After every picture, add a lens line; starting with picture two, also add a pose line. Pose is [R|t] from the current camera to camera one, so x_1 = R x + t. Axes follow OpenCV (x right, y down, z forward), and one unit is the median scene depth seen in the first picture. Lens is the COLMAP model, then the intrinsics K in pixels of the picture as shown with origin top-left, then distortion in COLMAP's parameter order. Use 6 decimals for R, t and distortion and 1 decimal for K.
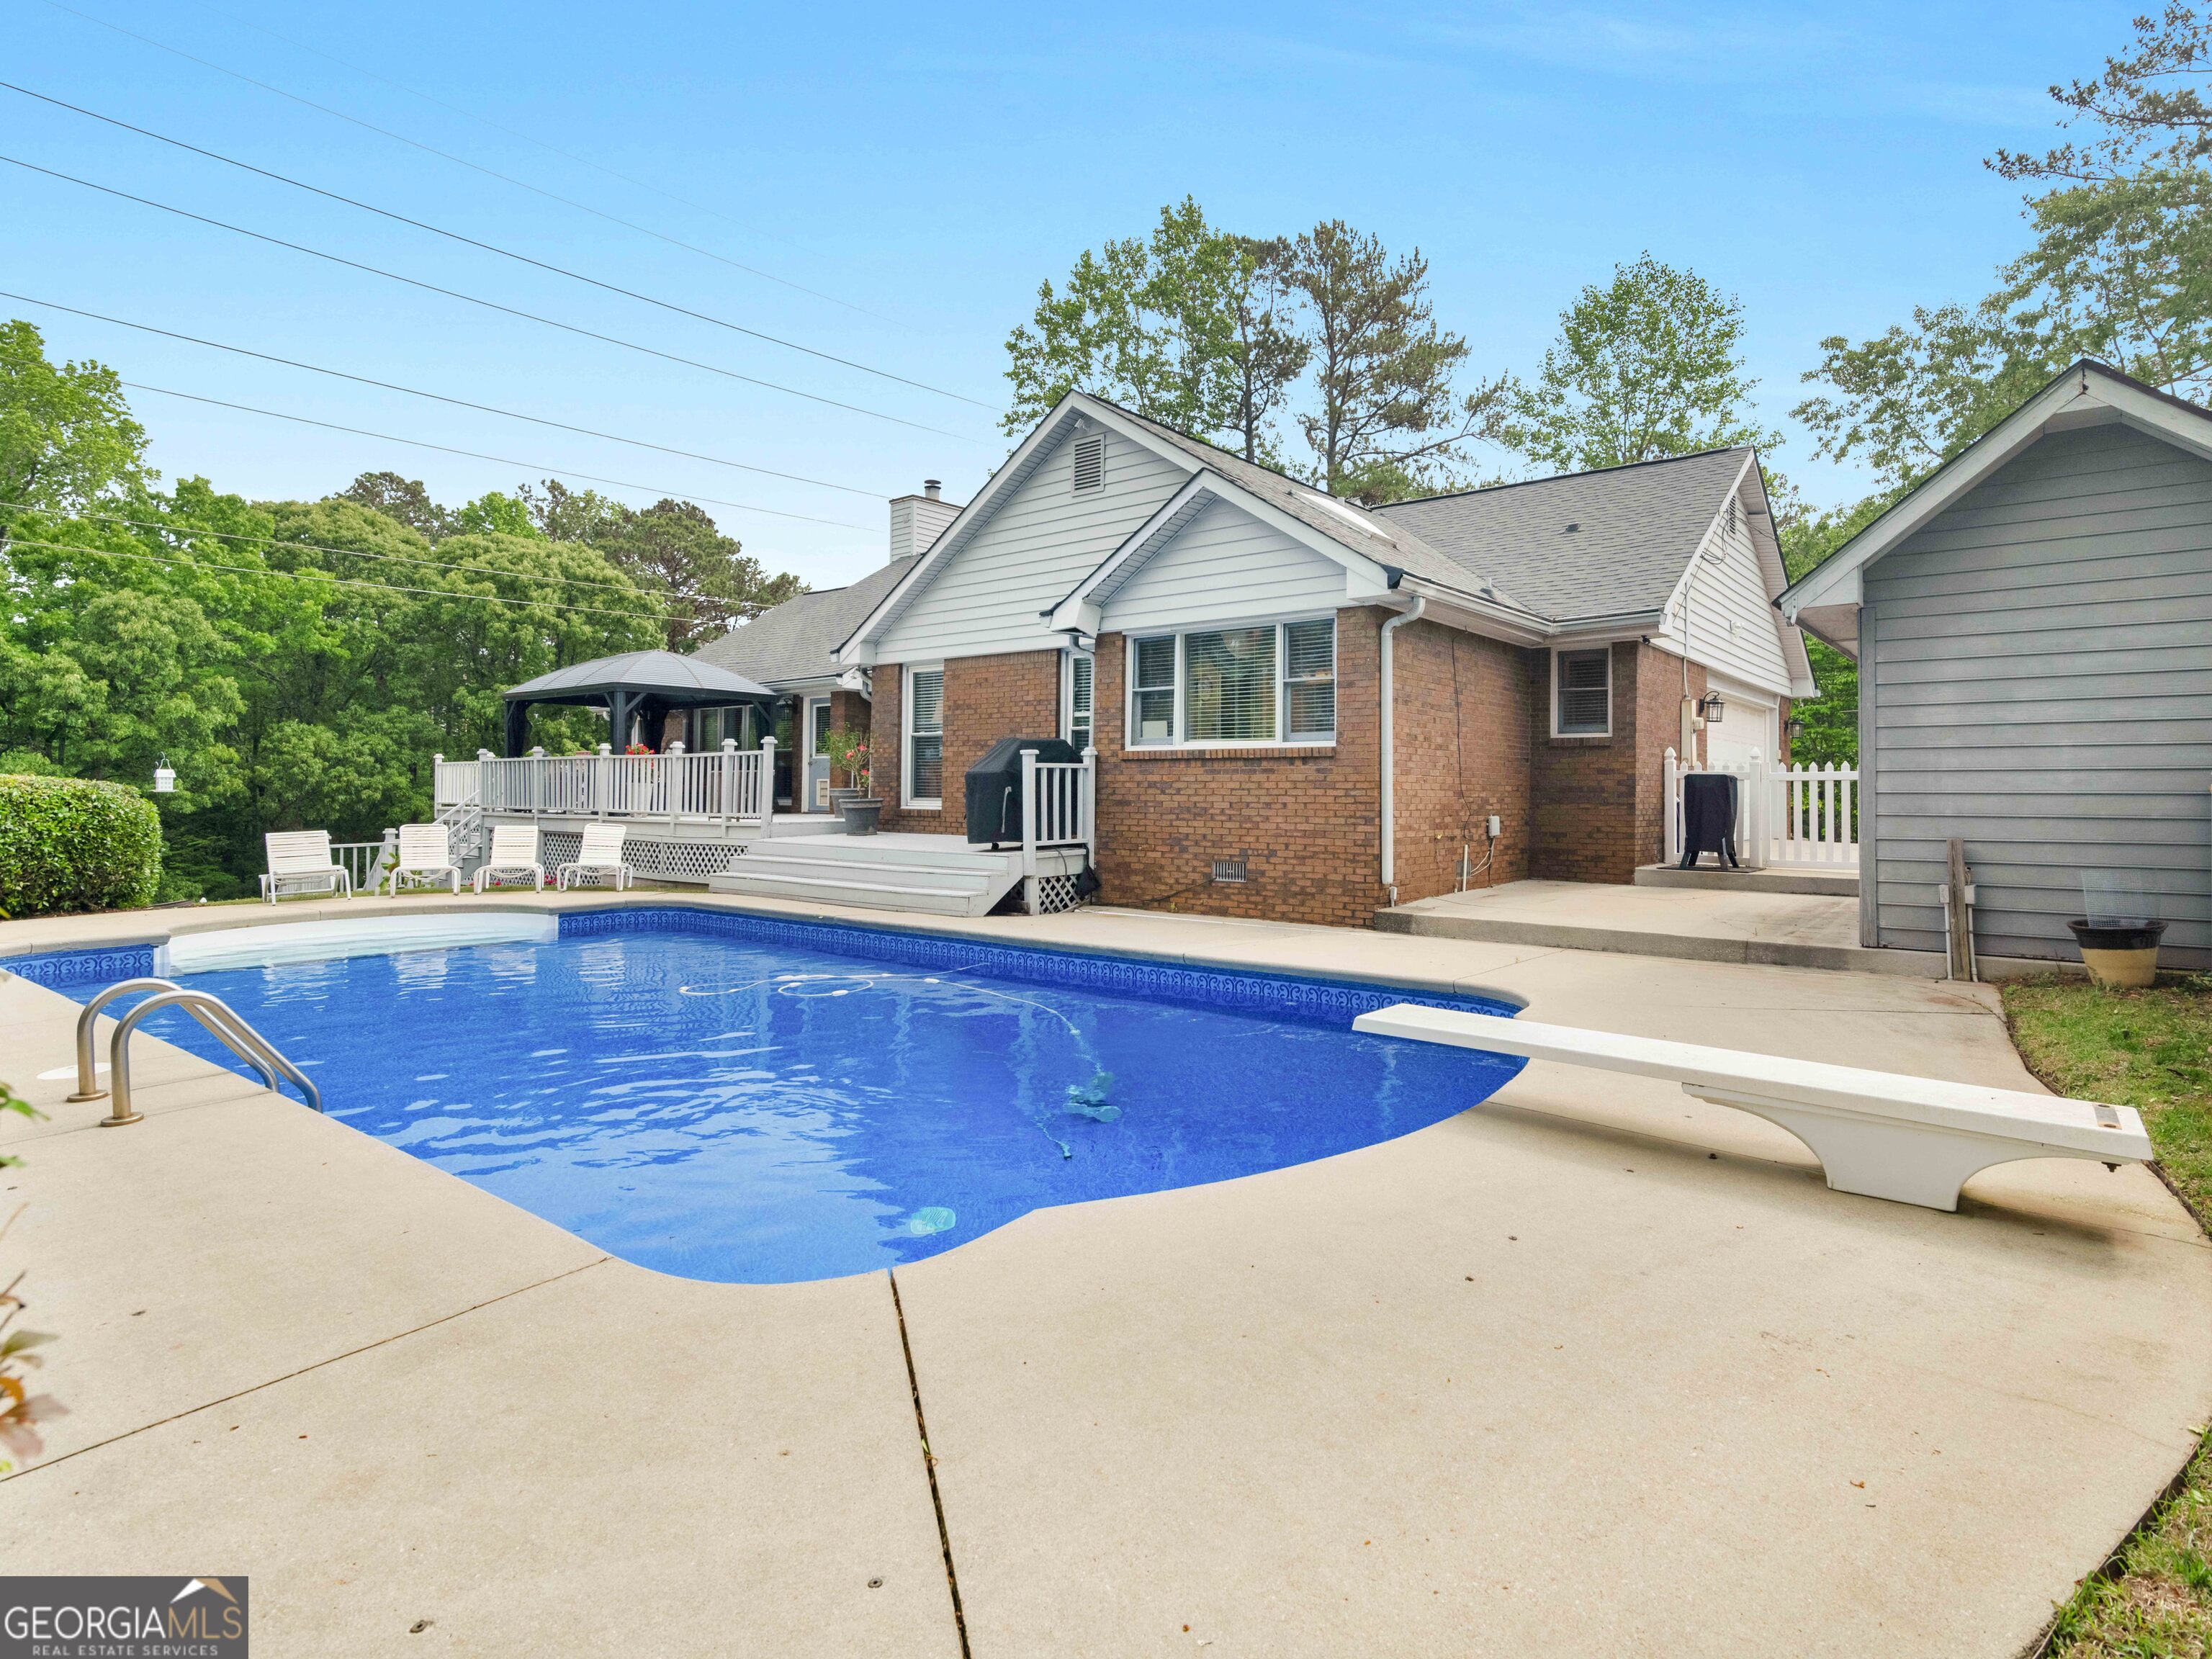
lens RADIAL K [[1131.5, 0, 1177.7], [0, 1131.5, 767.7], [0, 0, 1]] dist [0.006499, -0.003039]
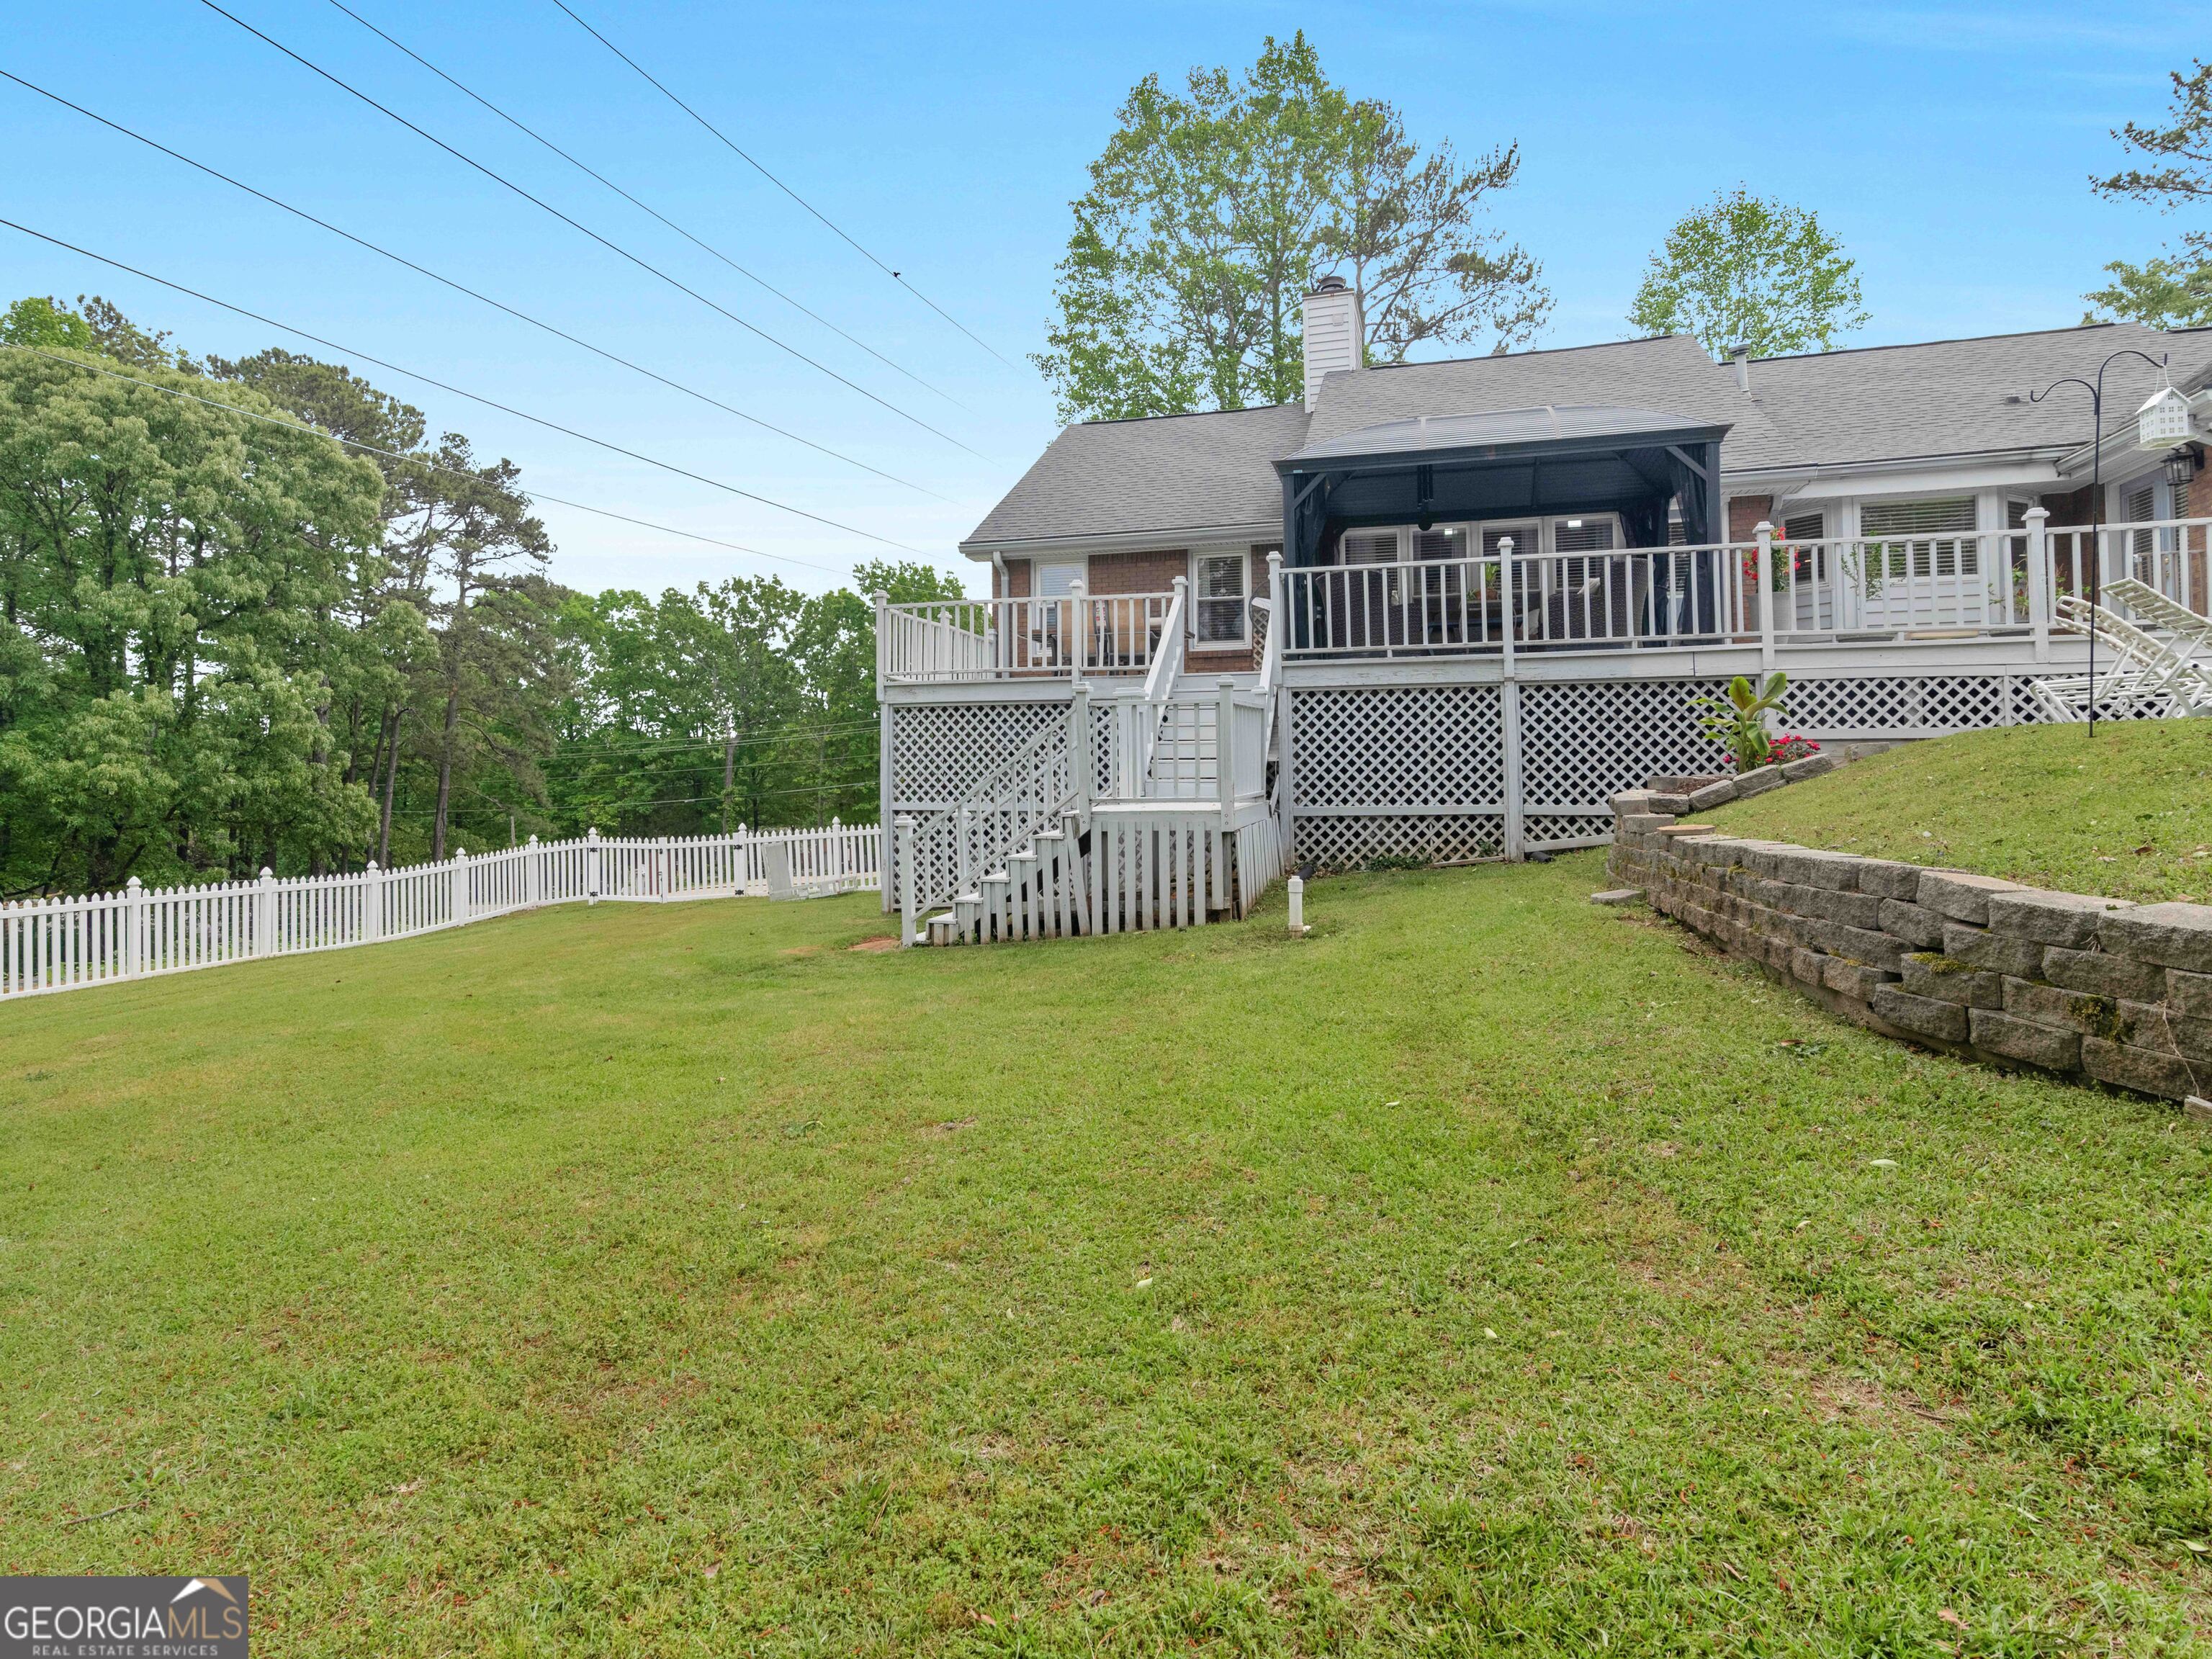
lens RADIAL K [[1131.5, 0, 1161.9], [0, 1131.5, 752.7], [0, 0, 1]] dist [0.006499, -0.003039]
pose [[0.929099, -0.010699, 0.369677, -1.458995], [0.006220, 0.999892, 0.013306, 0.125322], [-0.369779, -0.010063, 0.929065, 0.810174]]
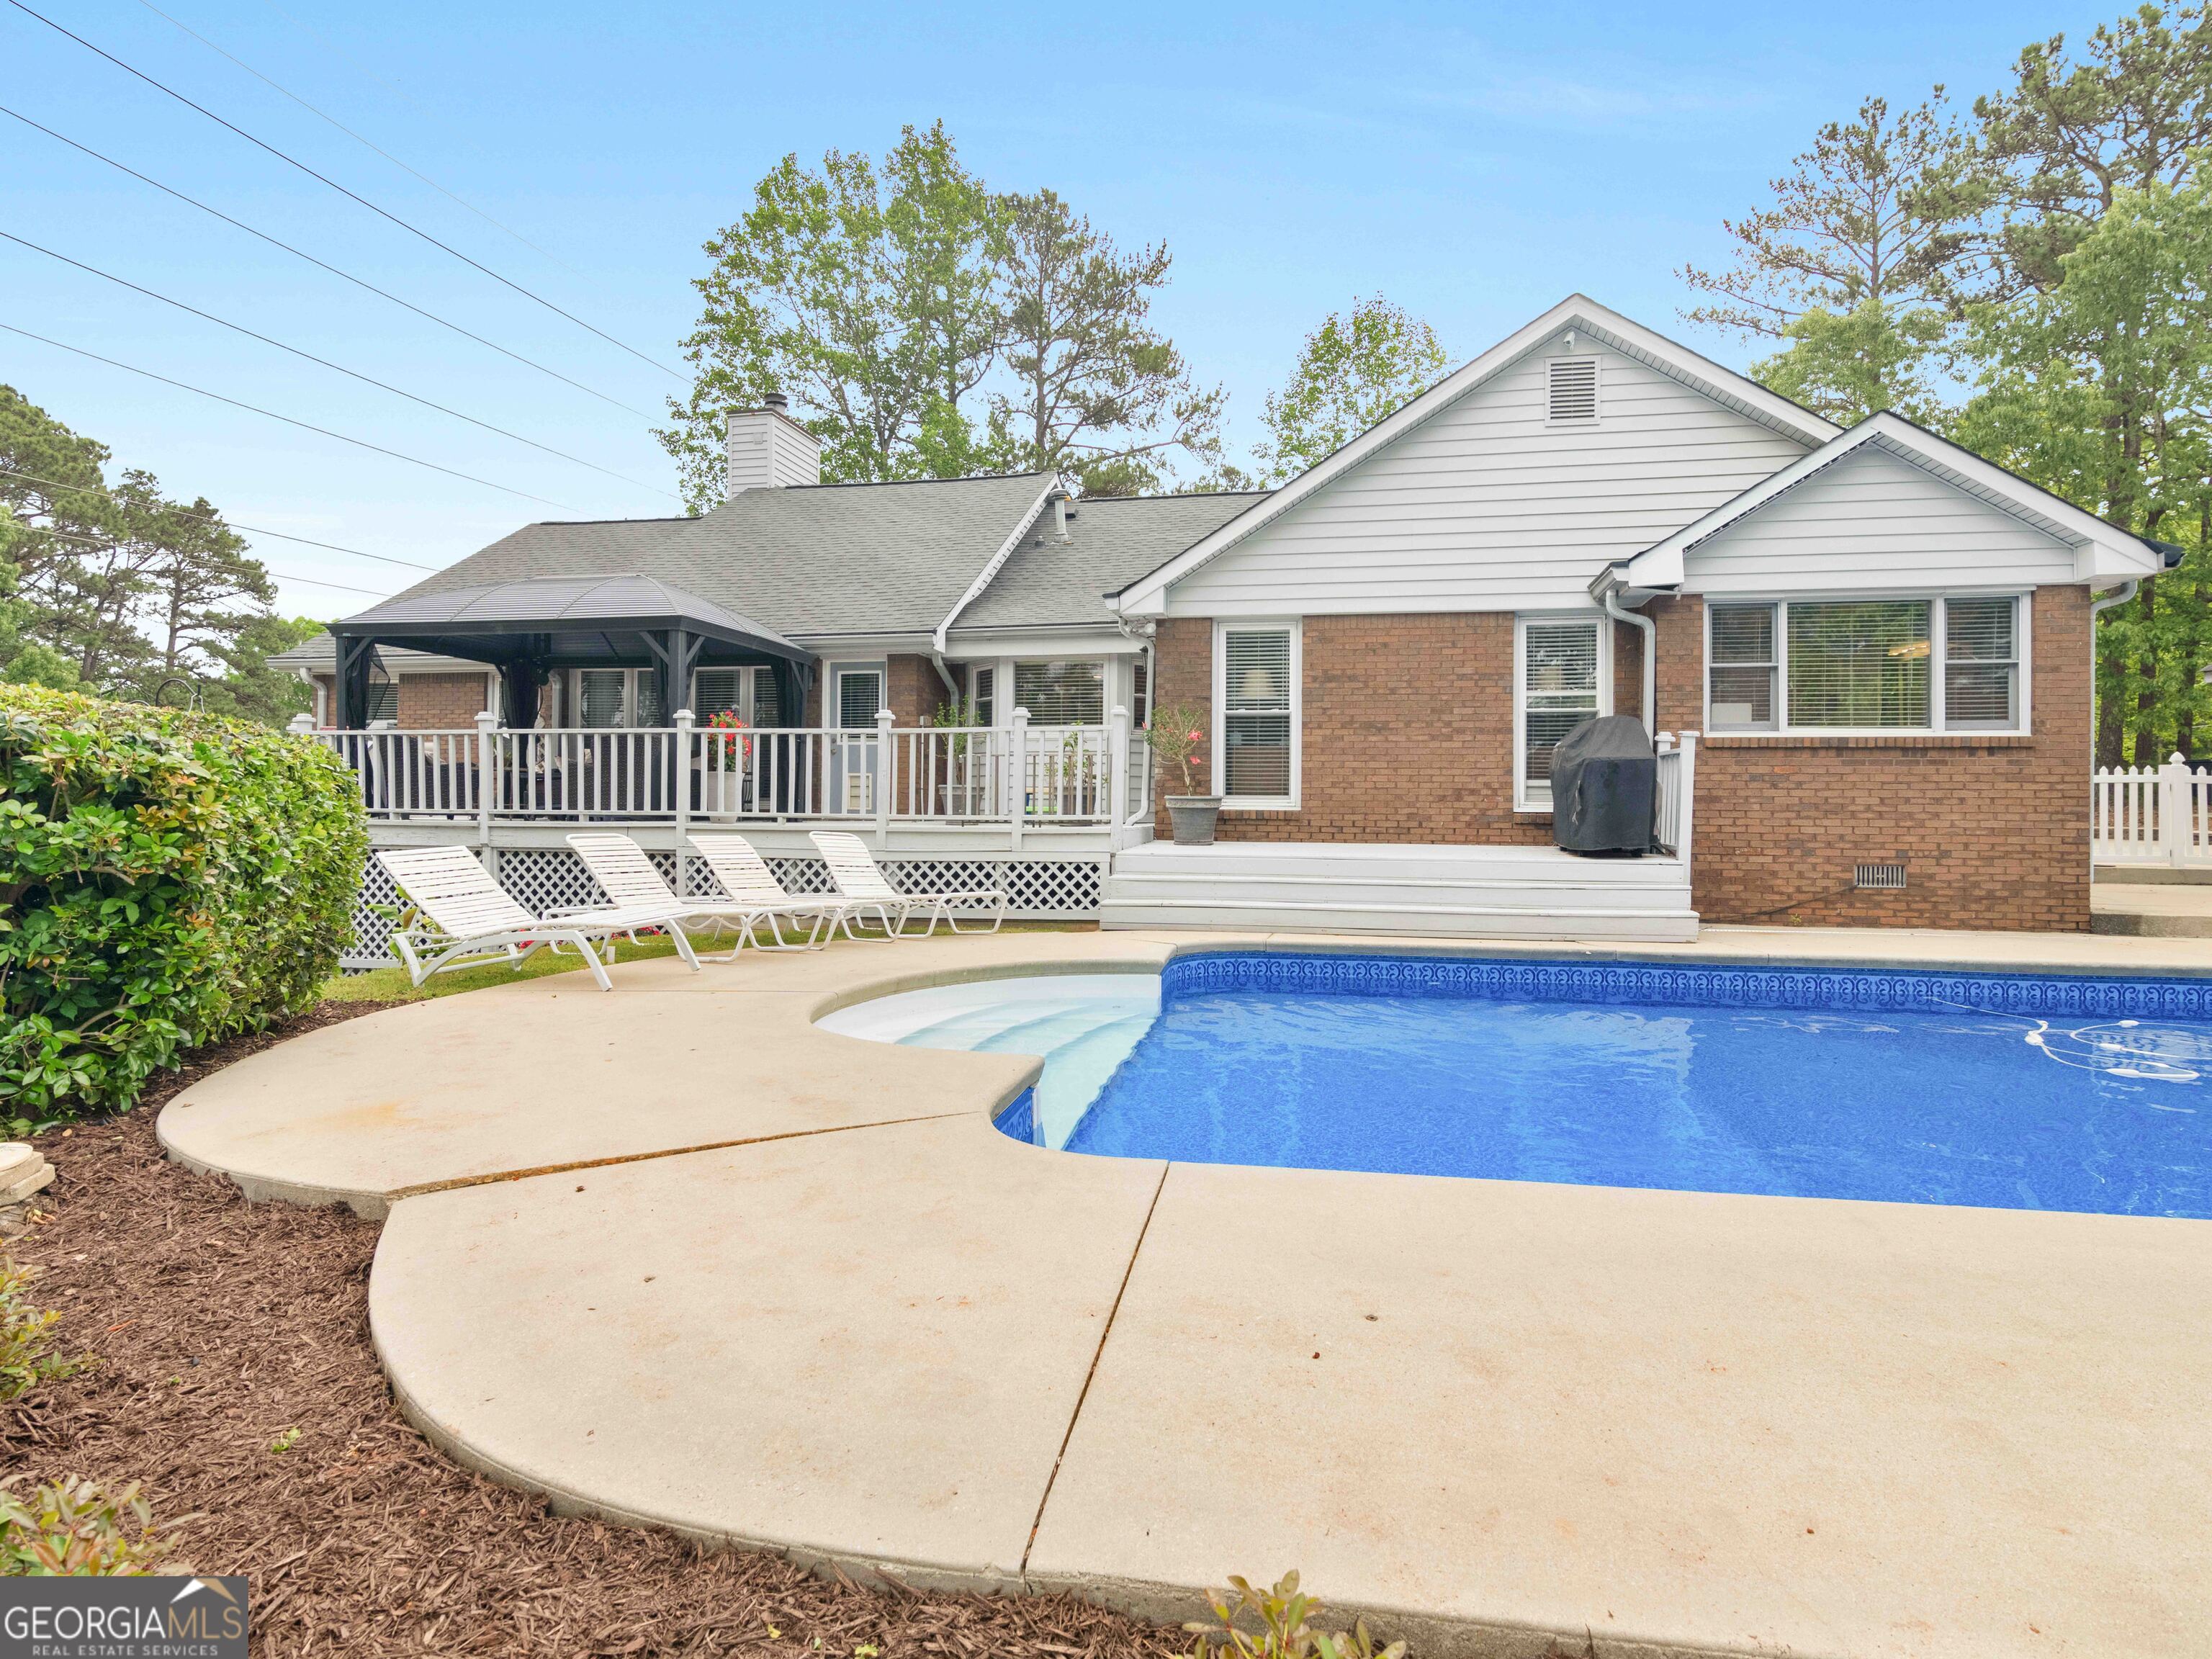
lens RADIAL K [[1131.5, 0, 1152.8], [0, 1131.5, 804.7], [0, 0, 1]] dist [0.006499, -0.003039]
pose [[0.894826, 0.002463, 0.446408, -0.818649], [-0.012318, 0.999740, 0.019176, 0.025101], [-0.446245, -0.022658, 0.894624, 0.446668]]
